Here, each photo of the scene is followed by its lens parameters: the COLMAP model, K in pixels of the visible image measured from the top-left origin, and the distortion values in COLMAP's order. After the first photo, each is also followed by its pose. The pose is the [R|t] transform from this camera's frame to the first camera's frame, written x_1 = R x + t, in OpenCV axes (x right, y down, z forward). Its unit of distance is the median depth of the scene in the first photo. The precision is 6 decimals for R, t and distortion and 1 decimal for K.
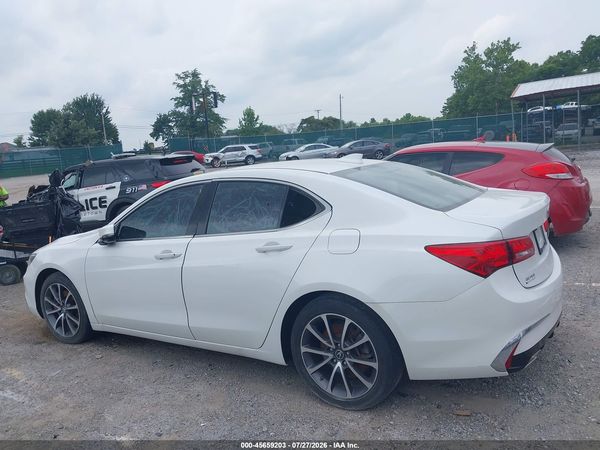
lens RADIAL K [[481.9, 0, 300.0], [0, 481.9, 225.0], [0, 0, 1]] dist [0.001487, -0.009251]
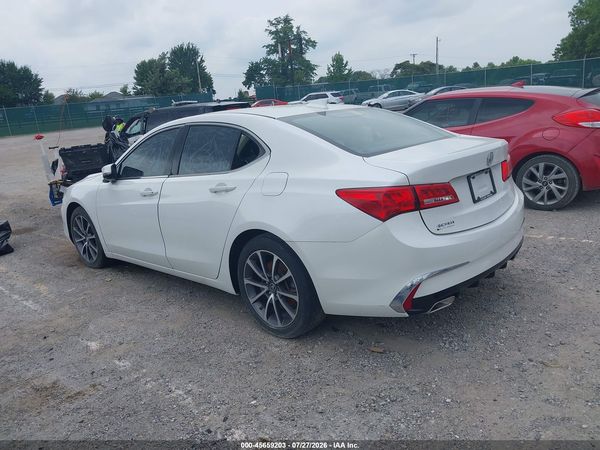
lens RADIAL K [[478.8, 0, 295.5], [0, 478.8, 223.9], [0, 0, 1]] dist [-0.001210, -0.010028]
pose [[0.980924, 0.045465, -0.188999, 0.090166], [-0.025675, 0.994048, 0.105873, 0.002576], [0.192688, -0.099001, 0.976253, -0.009230]]
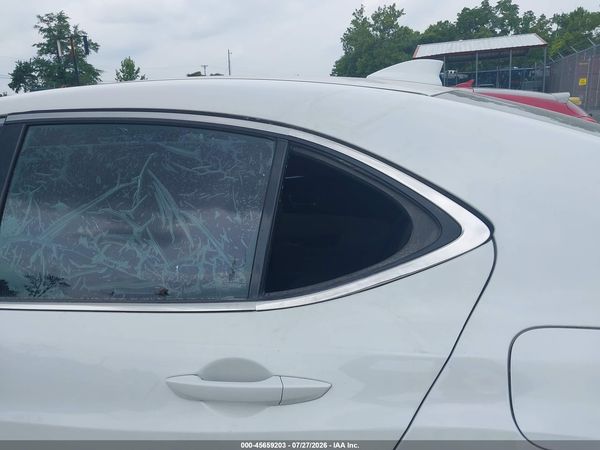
lens RADIAL K [[493.1, 0, 300.0], [0, 493.1, 225.0], [0, 0, 1]] dist [-0.016986, -0.001966]
pose [[0.974696, -0.020382, 0.222603, -0.023334], [0.003850, 0.997217, 0.074452, -0.015737], [-0.223501, -0.071711, 0.972062, 0.215572]]
